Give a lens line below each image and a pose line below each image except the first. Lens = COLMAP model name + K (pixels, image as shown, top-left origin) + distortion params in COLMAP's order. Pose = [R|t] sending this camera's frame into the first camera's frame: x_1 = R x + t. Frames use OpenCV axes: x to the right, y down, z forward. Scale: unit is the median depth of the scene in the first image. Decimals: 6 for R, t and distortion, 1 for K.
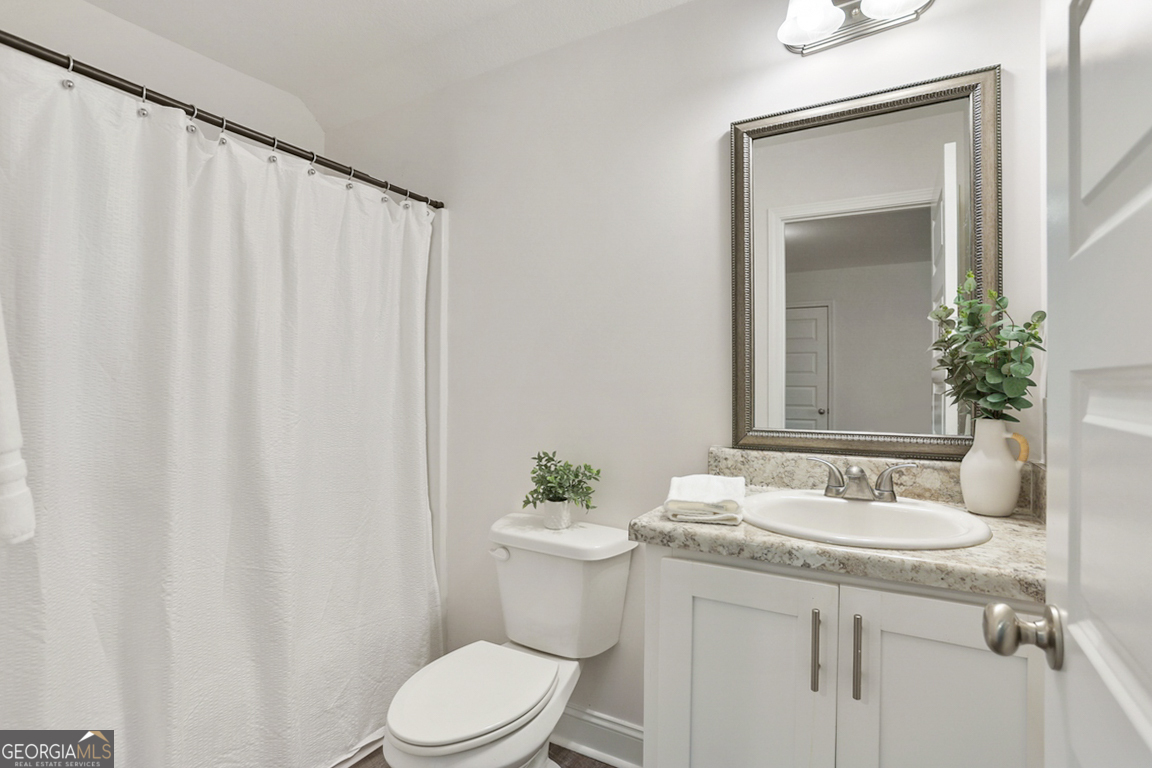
lens RADIAL K [[587.9, 0, 548.7], [0, 587.9, 384.3], [0, 0, 1]] dist [-0.040833, 0.017183]
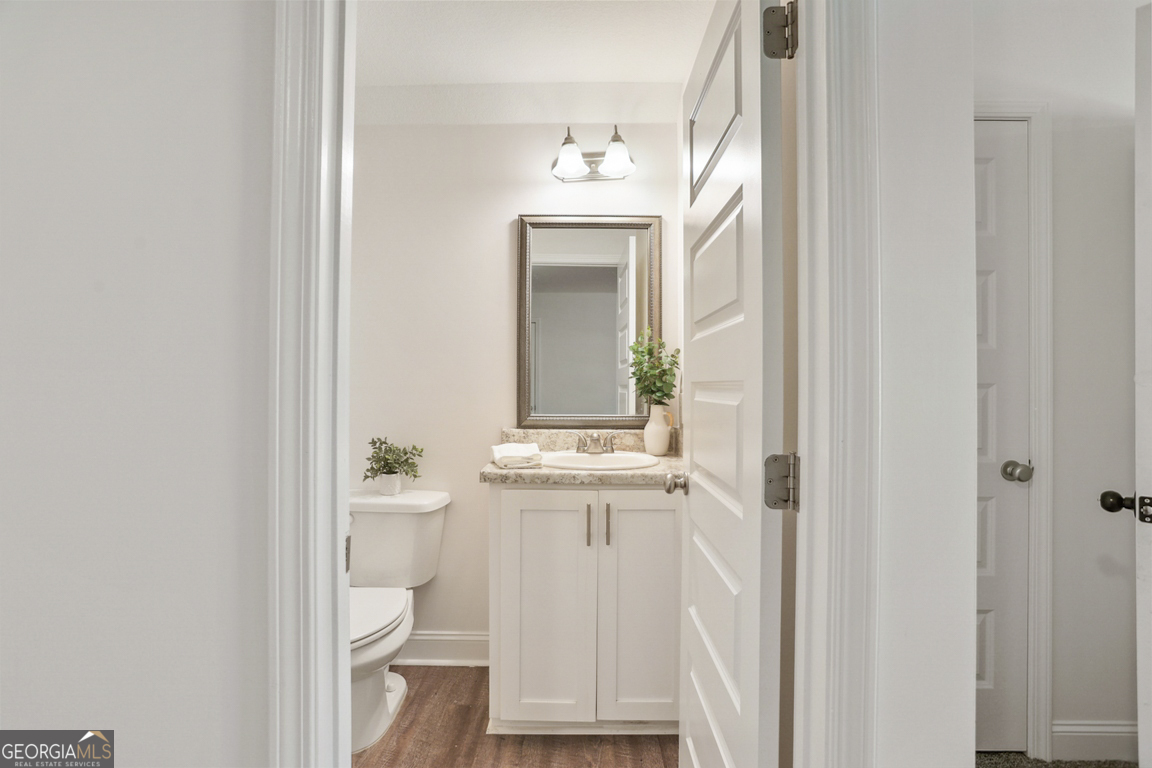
lens RADIAL K [[587.9, 0, 577.5], [0, 587.9, 377.3], [0, 0, 1]] dist [-0.040833, 0.017183]
pose [[0.852576, 0.009871, 0.522509, -0.435105], [-0.003320, 0.999904, -0.013471, -0.003719], [-0.522592, 0.009750, 0.852527, -0.473245]]
